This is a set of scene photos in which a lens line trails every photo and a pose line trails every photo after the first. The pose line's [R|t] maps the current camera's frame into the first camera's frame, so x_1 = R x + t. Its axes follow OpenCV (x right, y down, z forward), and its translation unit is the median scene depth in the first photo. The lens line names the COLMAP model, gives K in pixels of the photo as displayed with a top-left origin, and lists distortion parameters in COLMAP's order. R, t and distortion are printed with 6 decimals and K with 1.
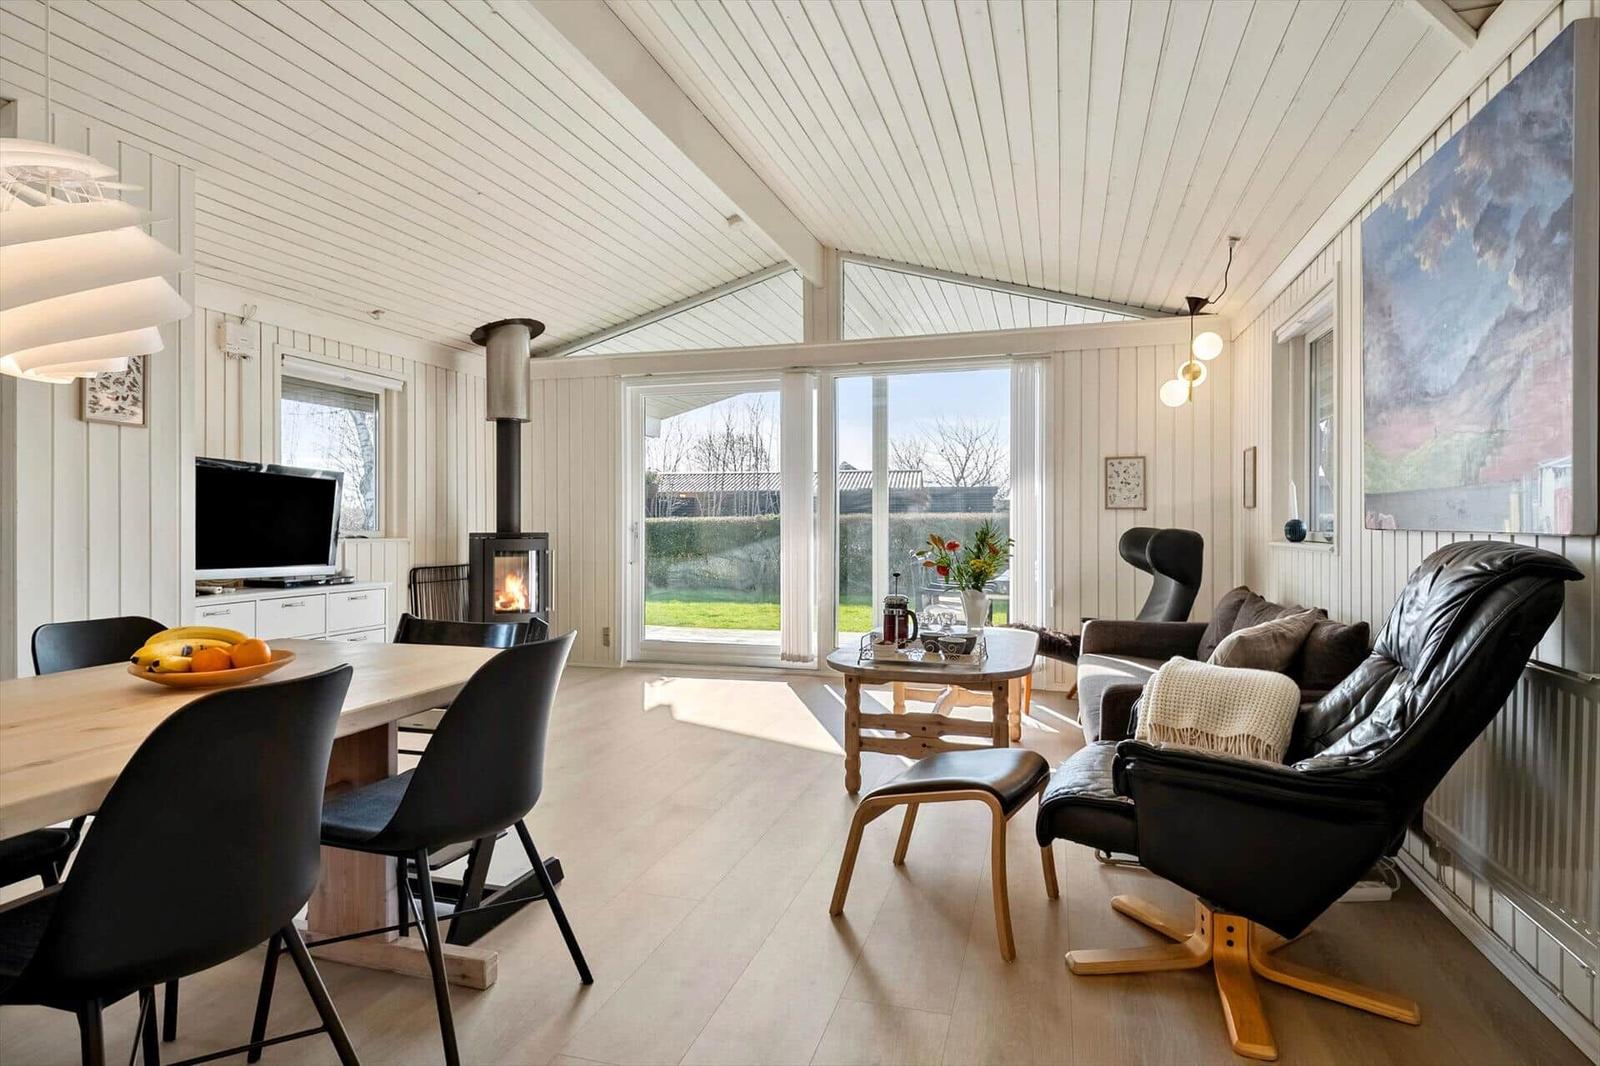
lens RADIAL K [[889.5, 0, 791.5], [0, 889.5, 528.2], [0, 0, 1]] dist [0.045410, -0.006223]
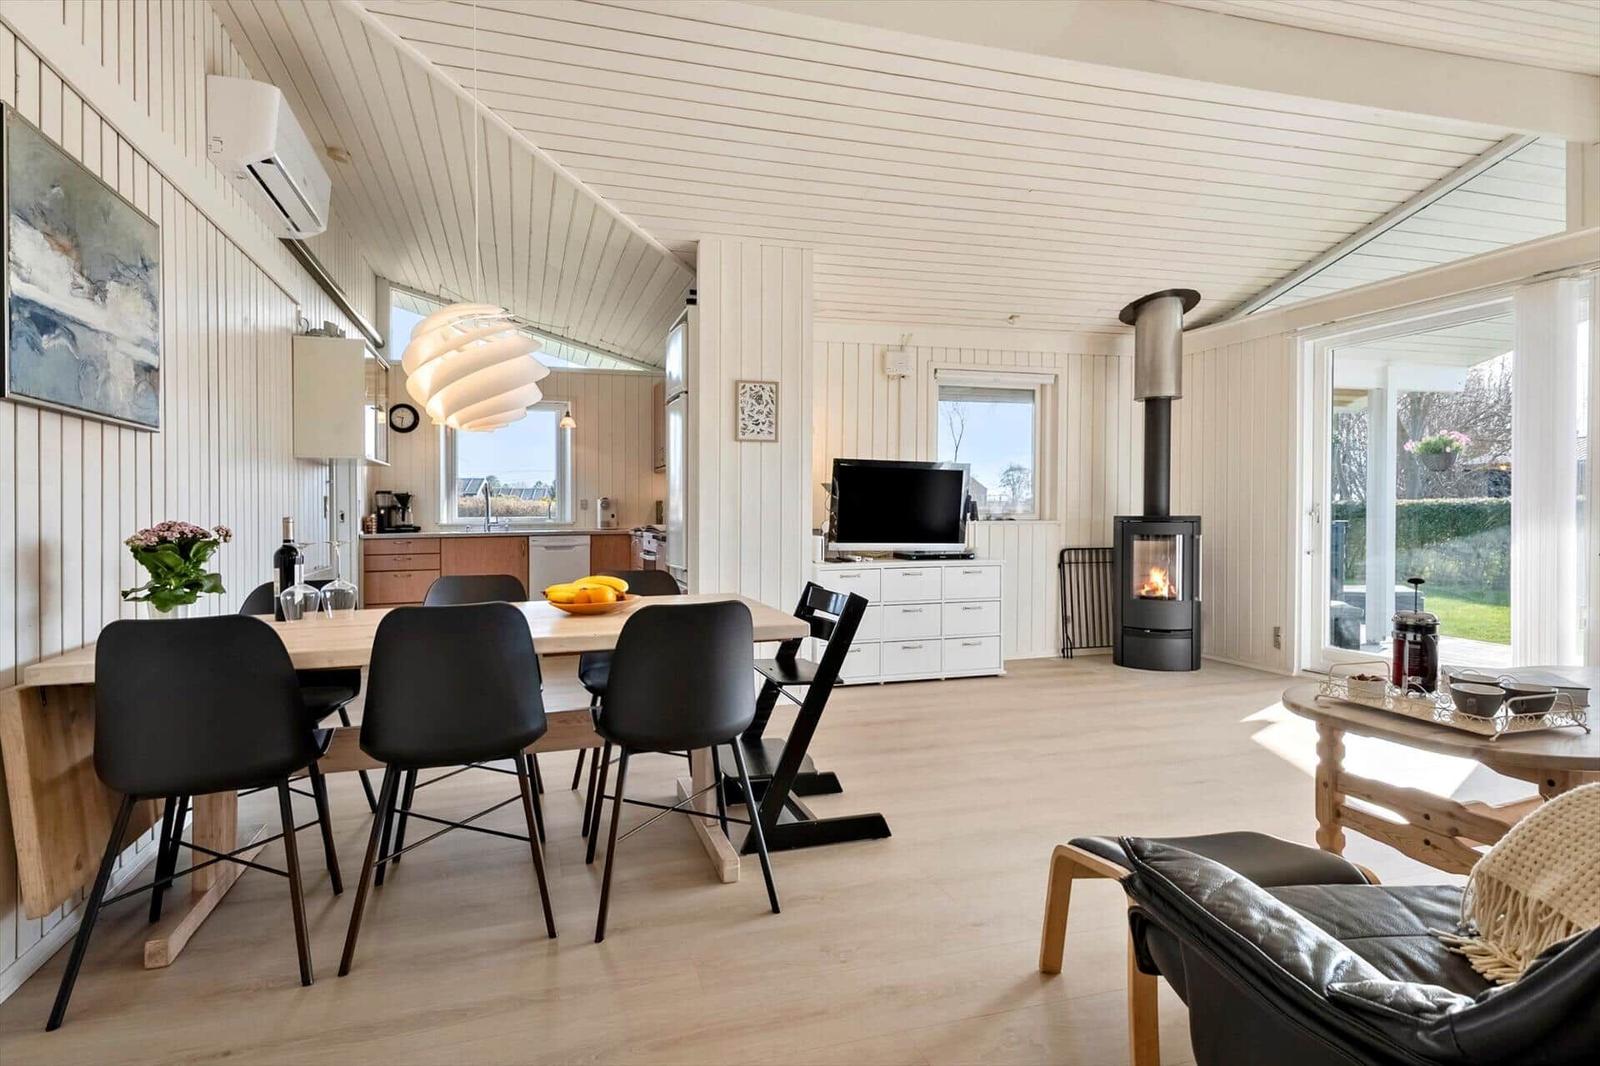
lens RADIAL K [[889.5, 0, 813.5], [0, 889.5, 512.0], [0, 0, 1]] dist [0.045410, -0.006223]
pose [[0.564307, 0.000952, -0.825564, 0.286731], [0.001885, 0.999995, 0.002442, -0.002406], [0.825563, -0.002934, 0.564303, 0.158024]]
